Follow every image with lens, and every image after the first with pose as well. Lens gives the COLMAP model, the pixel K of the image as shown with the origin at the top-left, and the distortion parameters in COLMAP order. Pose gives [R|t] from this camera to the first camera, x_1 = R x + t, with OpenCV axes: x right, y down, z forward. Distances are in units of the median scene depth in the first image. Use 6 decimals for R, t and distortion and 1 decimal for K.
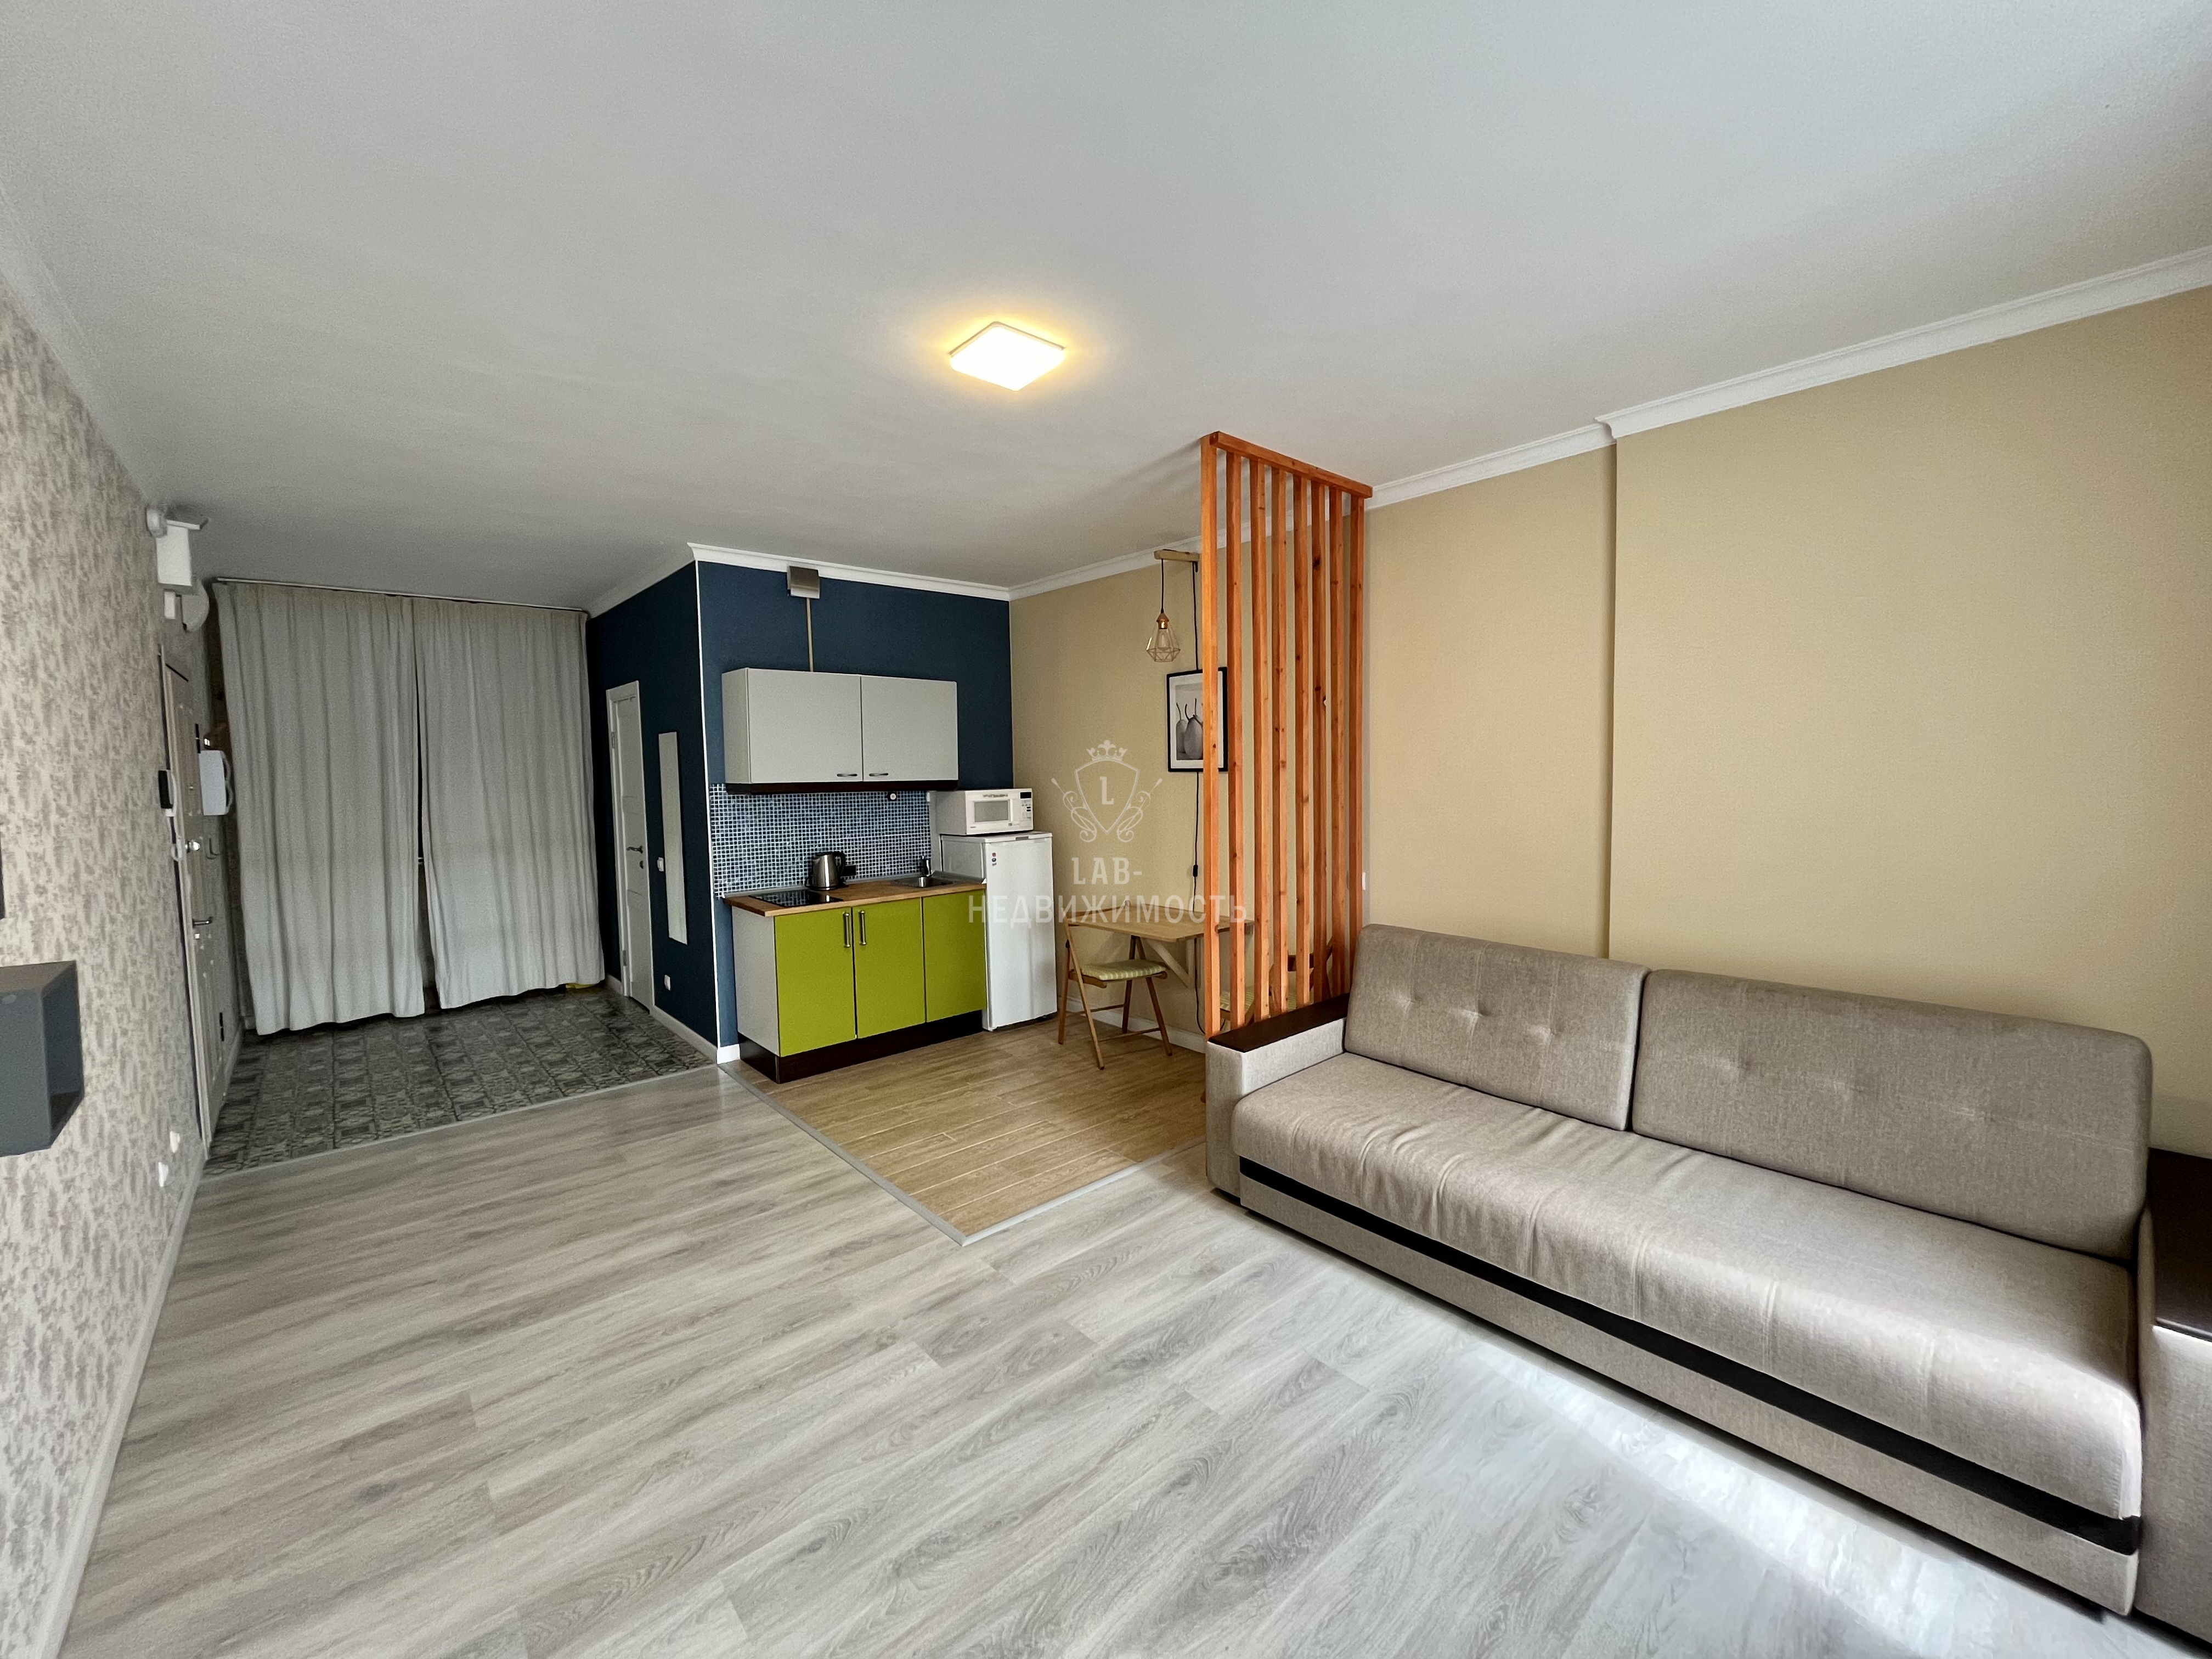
lens RADIAL K [[887.8, 0, 1110.6], [0, 887.8, 821.7], [0, 0, 1]] dist [-0.003723, -0.000607]
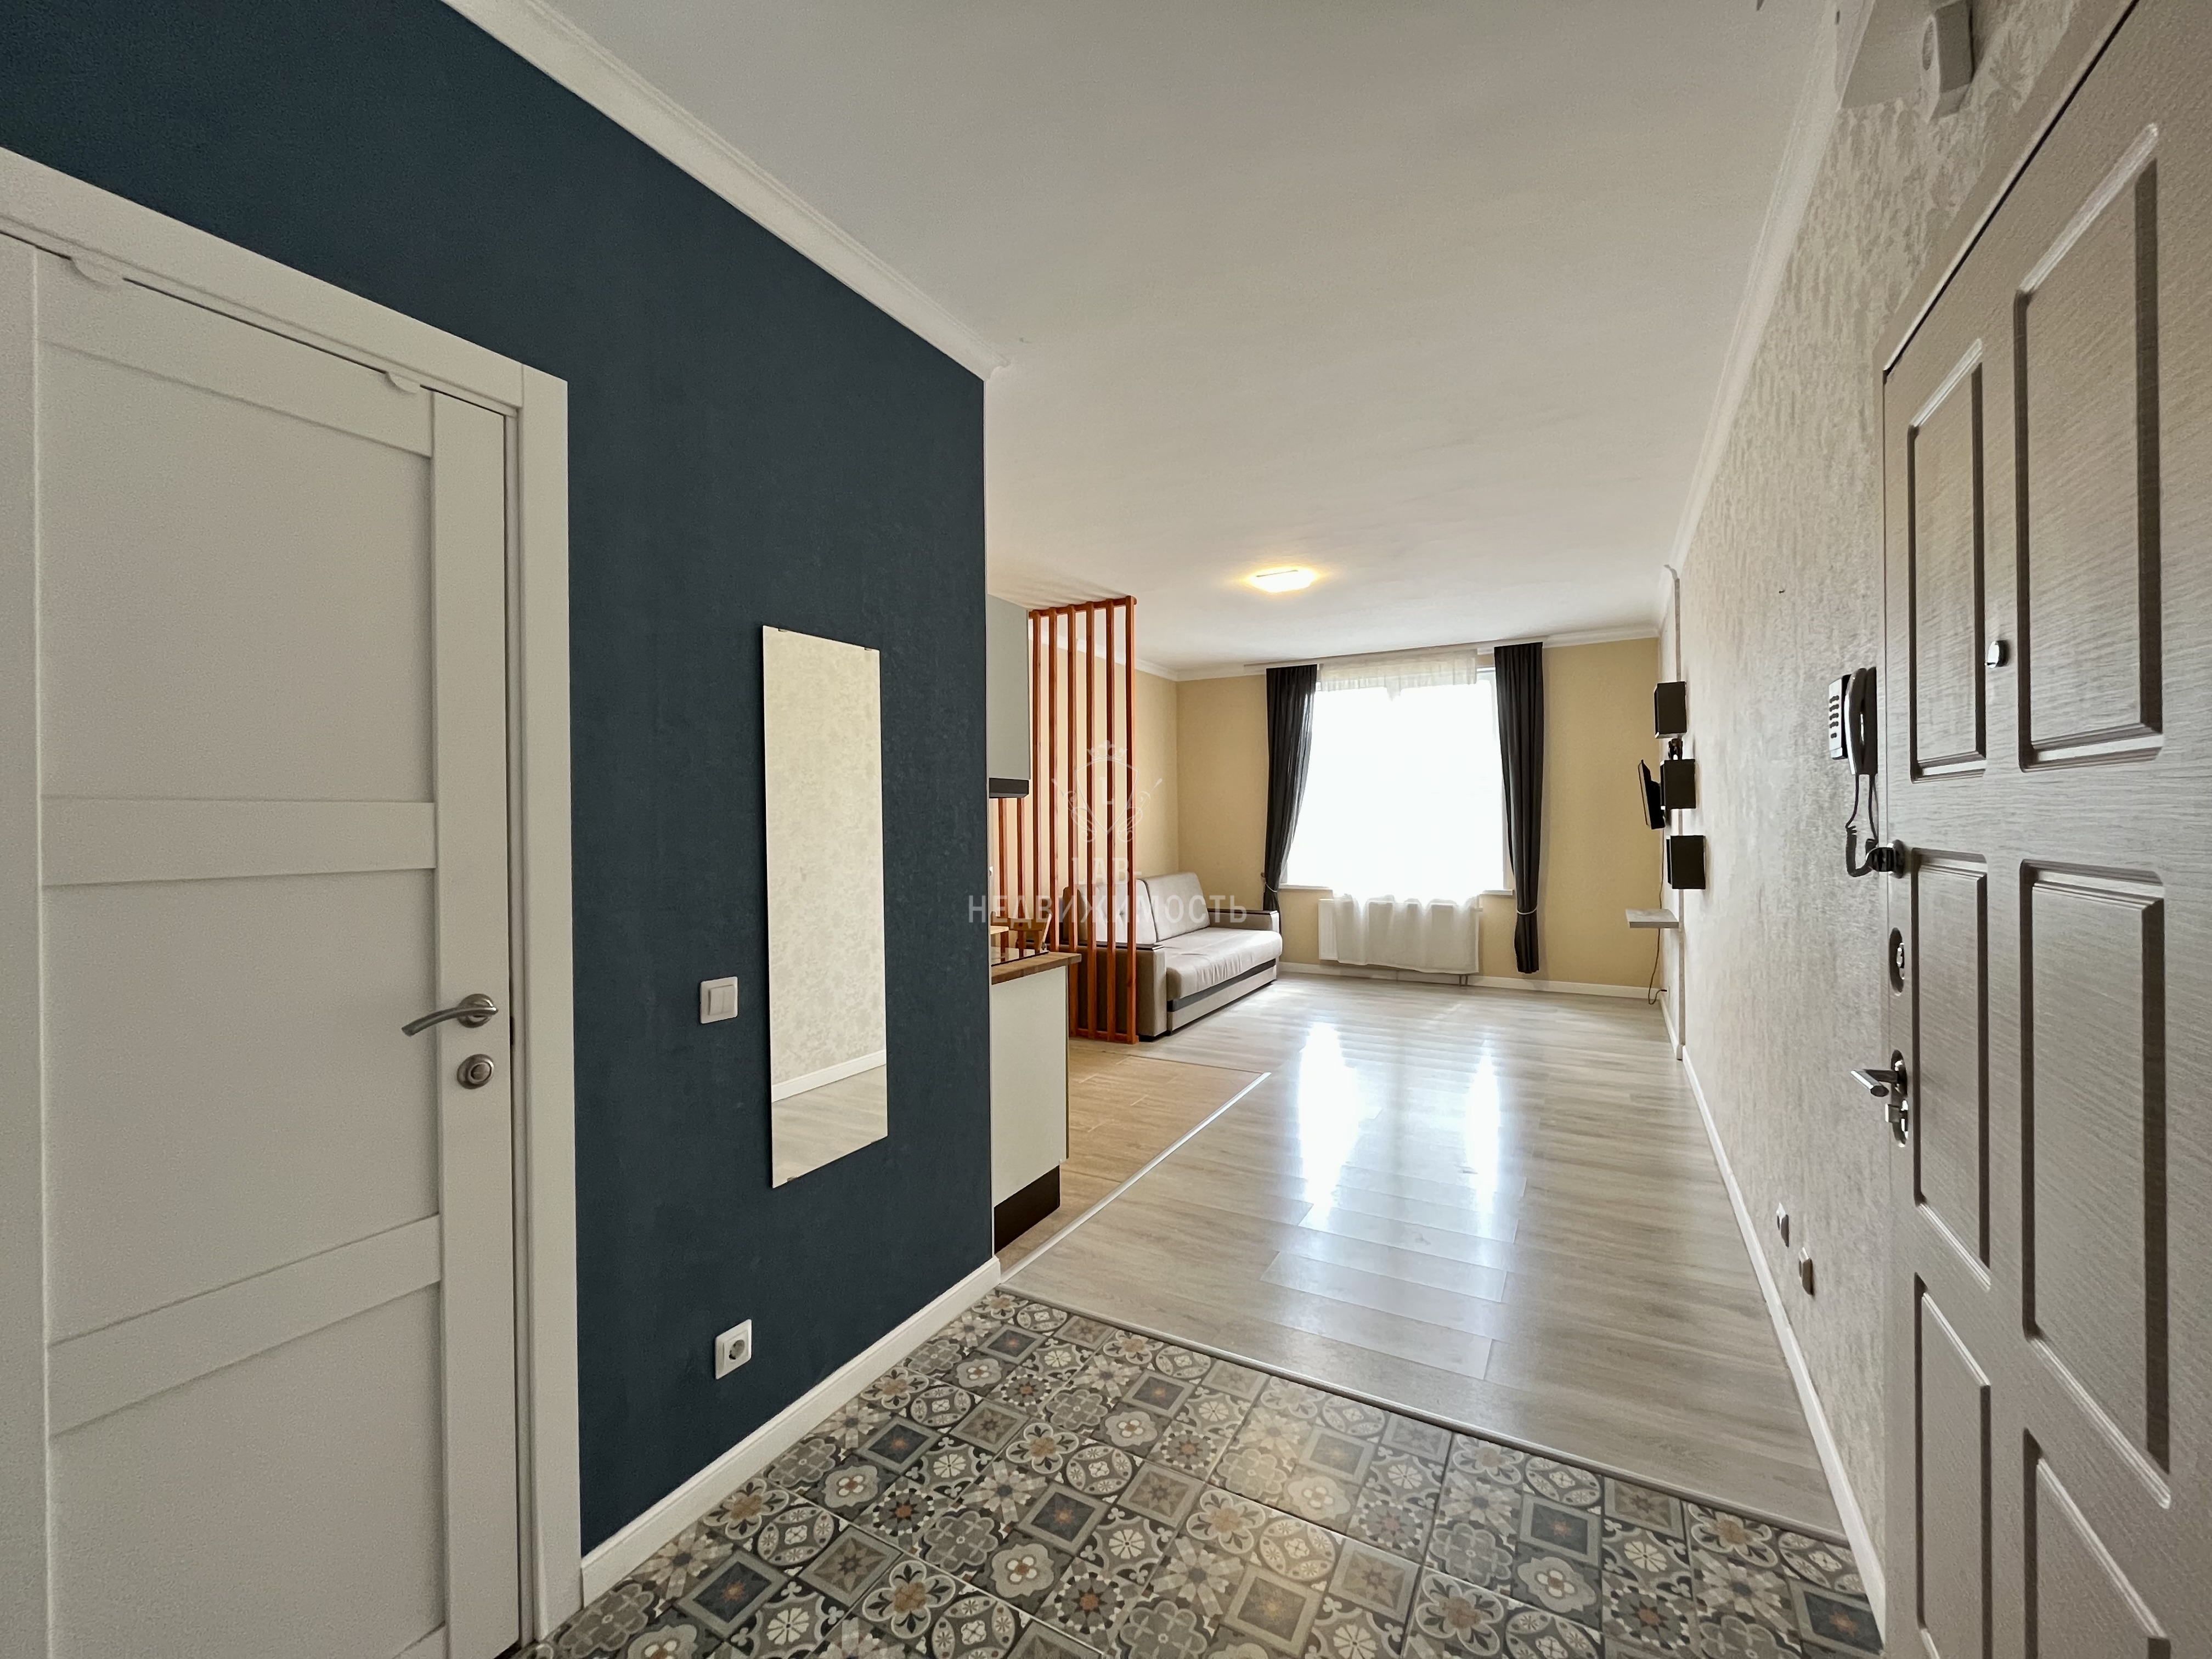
lens RADIAL K [[887.8, 0, 1113.8], [0, 887.8, 821.6], [0, 0, 1]] dist [-0.003723, -0.000607]
pose [[-0.336707, 0.020089, 0.941395, -1.049532], [0.078466, 0.996894, 0.006791, -0.010685], [-0.938334, 0.076154, -0.337238, 1.164228]]
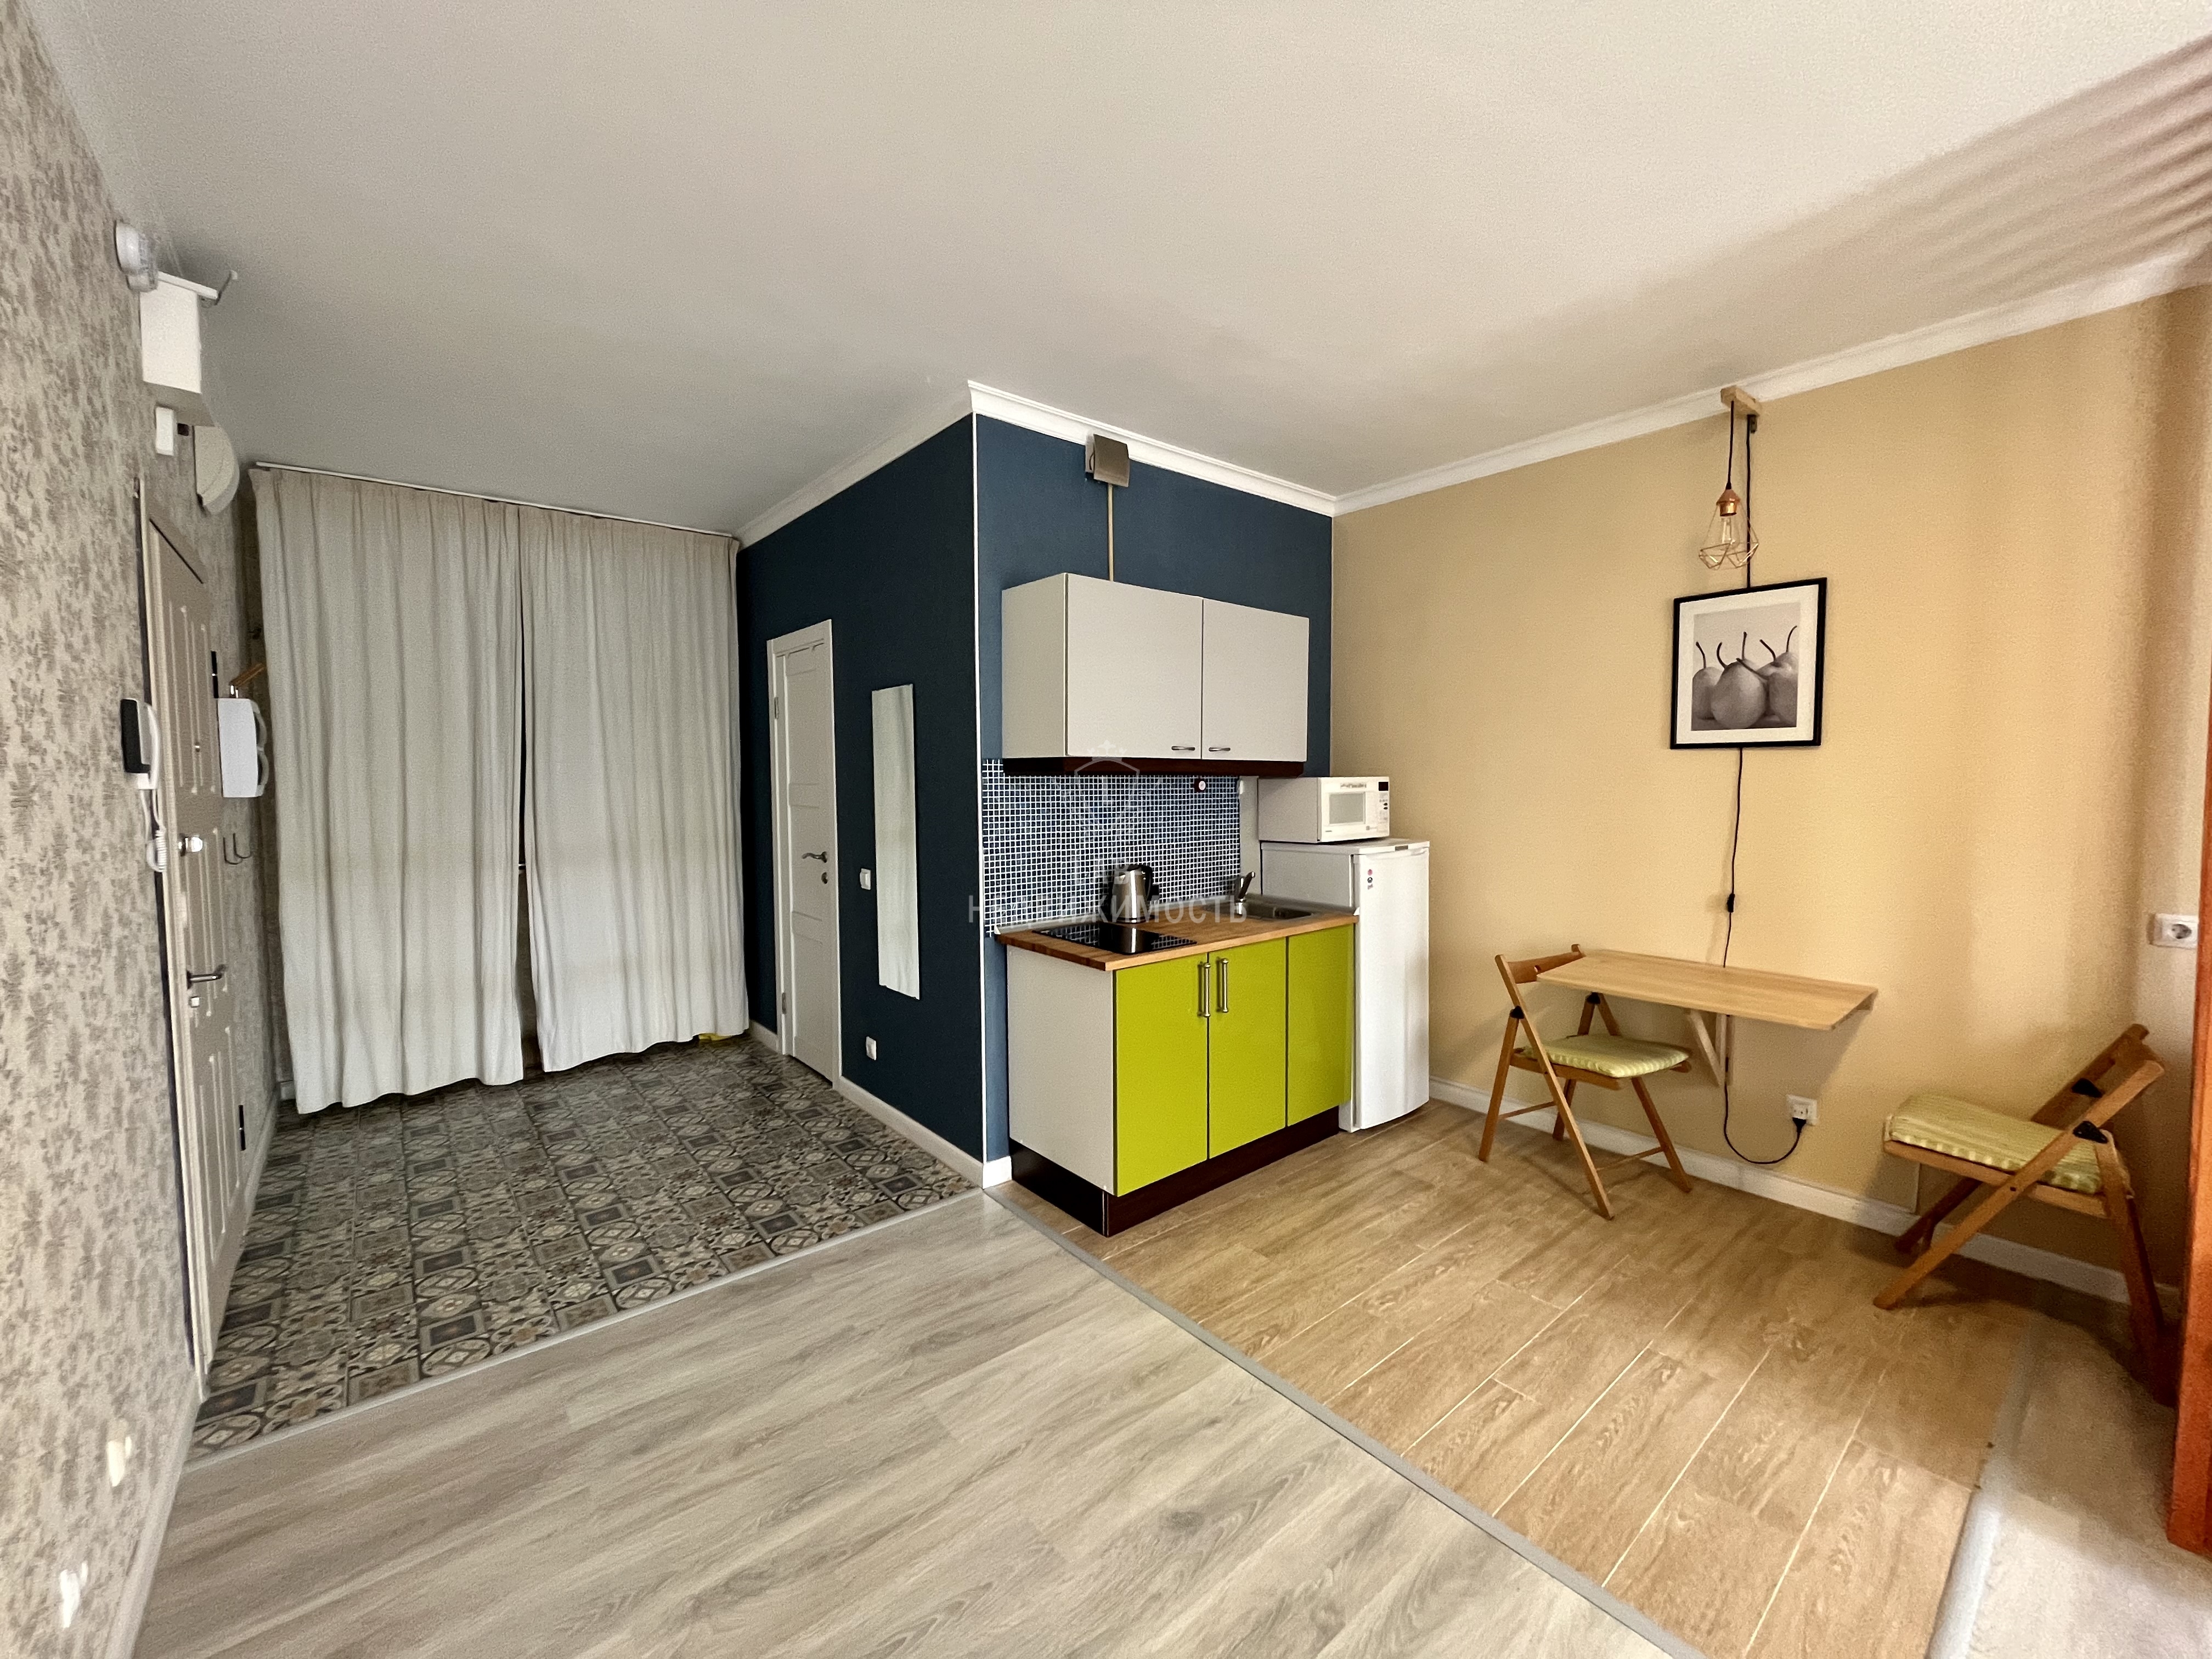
lens RADIAL K [[887.8, 0, 1108.8], [0, 887.8, 821.3], [0, 0, 1]] dist [-0.003723, -0.000607]
pose [[0.999431, 0.011976, -0.031543, -0.353837], [-0.012333, 0.999862, -0.011145, 0.009551], [0.031406, 0.011527, 0.999440, 0.369951]]
